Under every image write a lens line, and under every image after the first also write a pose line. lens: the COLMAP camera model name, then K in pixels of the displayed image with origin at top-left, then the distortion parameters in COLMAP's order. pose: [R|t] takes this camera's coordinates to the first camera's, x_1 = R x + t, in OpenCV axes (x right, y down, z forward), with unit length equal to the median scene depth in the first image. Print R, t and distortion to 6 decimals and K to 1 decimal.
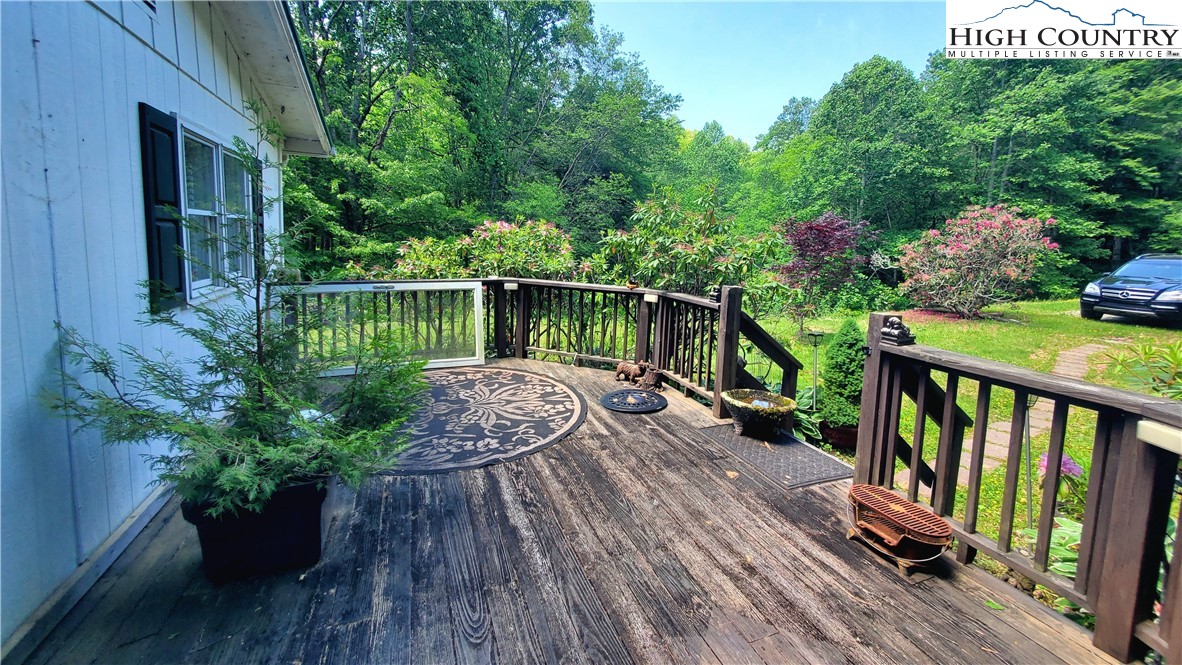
lens RADIAL K [[406.6, 0, 587.1], [0, 406.6, 342.7], [0, 0, 1]] dist [0.006784, -0.000036]
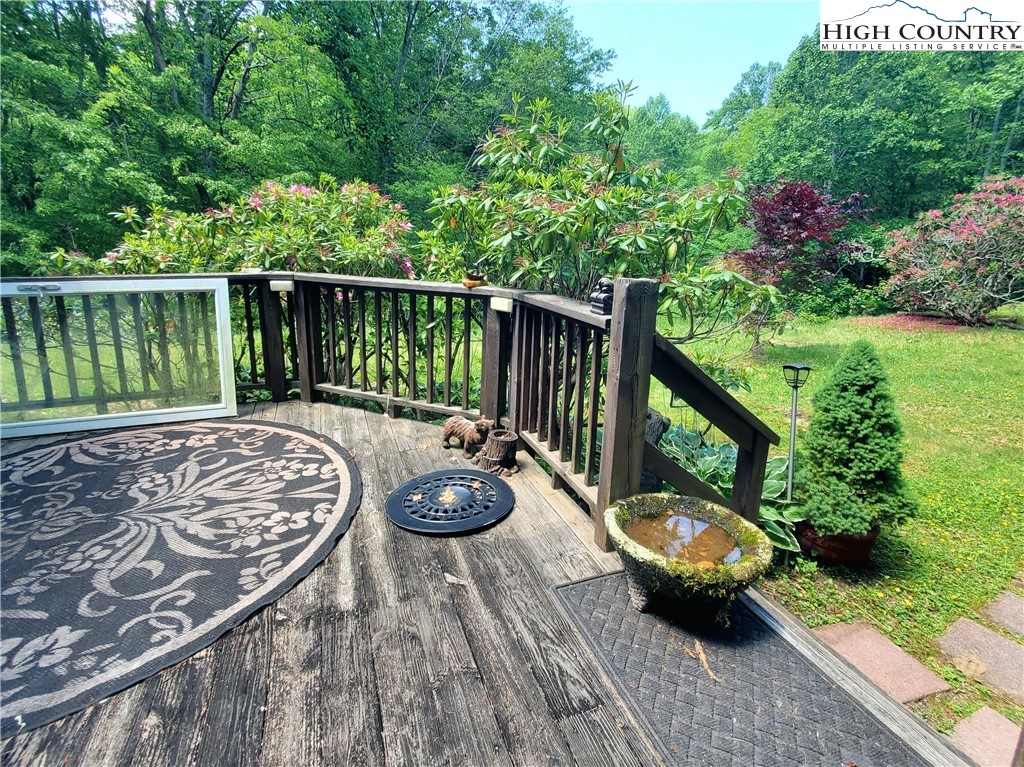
lens RADIAL K [[406.3, 0, 510.1], [0, 406.3, 379.6], [0, 0, 1]] dist [0.000991, -0.000176]
pose [[0.999164, 0.000964, -0.040870, 0.187683], [0.002363, 0.996689, 0.081271, -0.050962], [0.040813, -0.081299, 0.995854, 0.425693]]
